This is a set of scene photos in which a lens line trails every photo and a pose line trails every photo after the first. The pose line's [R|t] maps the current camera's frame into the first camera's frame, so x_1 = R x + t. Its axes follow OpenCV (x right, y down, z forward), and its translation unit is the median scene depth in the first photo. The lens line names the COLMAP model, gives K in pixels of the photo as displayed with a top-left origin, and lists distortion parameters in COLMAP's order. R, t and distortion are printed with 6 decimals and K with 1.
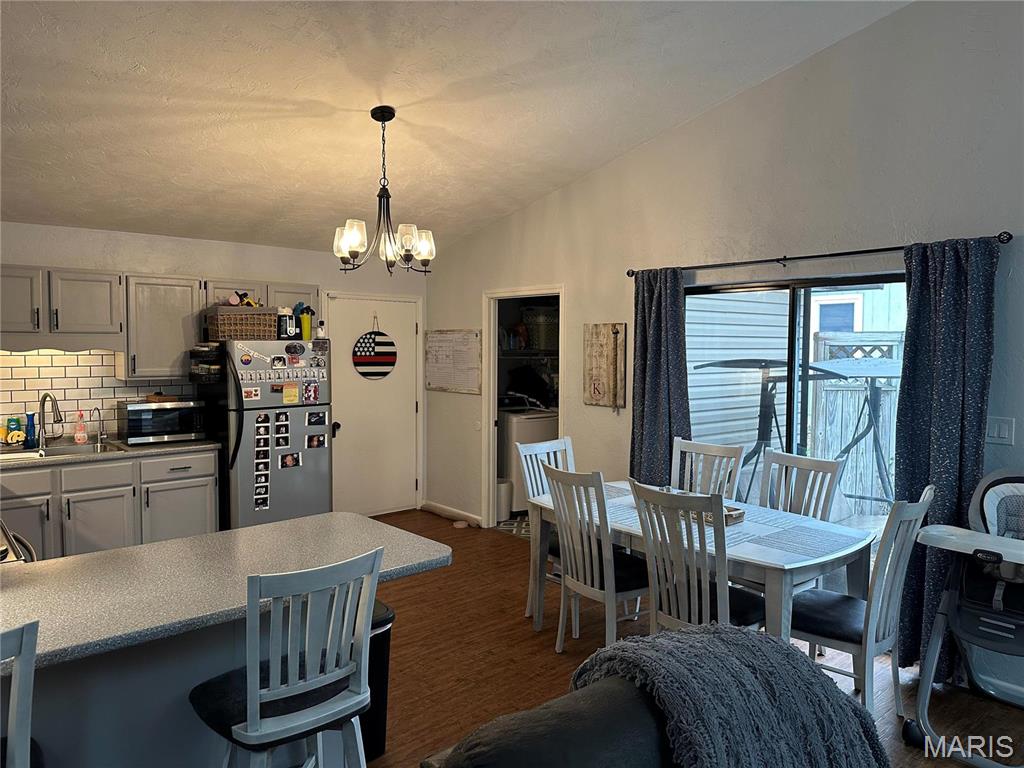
lens RADIAL K [[715.9, 0, 515.1], [0, 715.9, 380.5], [0, 0, 1]] dist [0.131935, -0.221842]
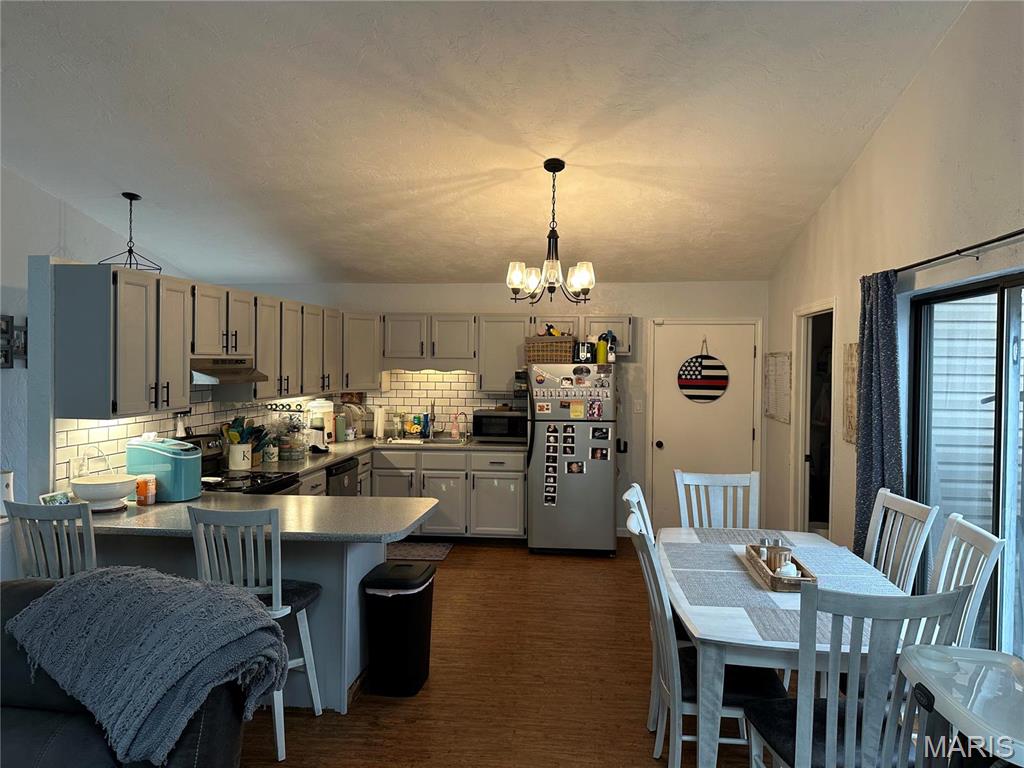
lens RADIAL K [[715.9, 0, 515.1], [0, 715.9, 380.5], [0, 0, 1]] dist [0.131935, -0.221842]
pose [[0.668465, 0.018945, -0.743502, 0.480327], [-0.045252, 0.998859, -0.015234, -0.006644], [0.742365, 0.043829, 0.668560, 0.159450]]
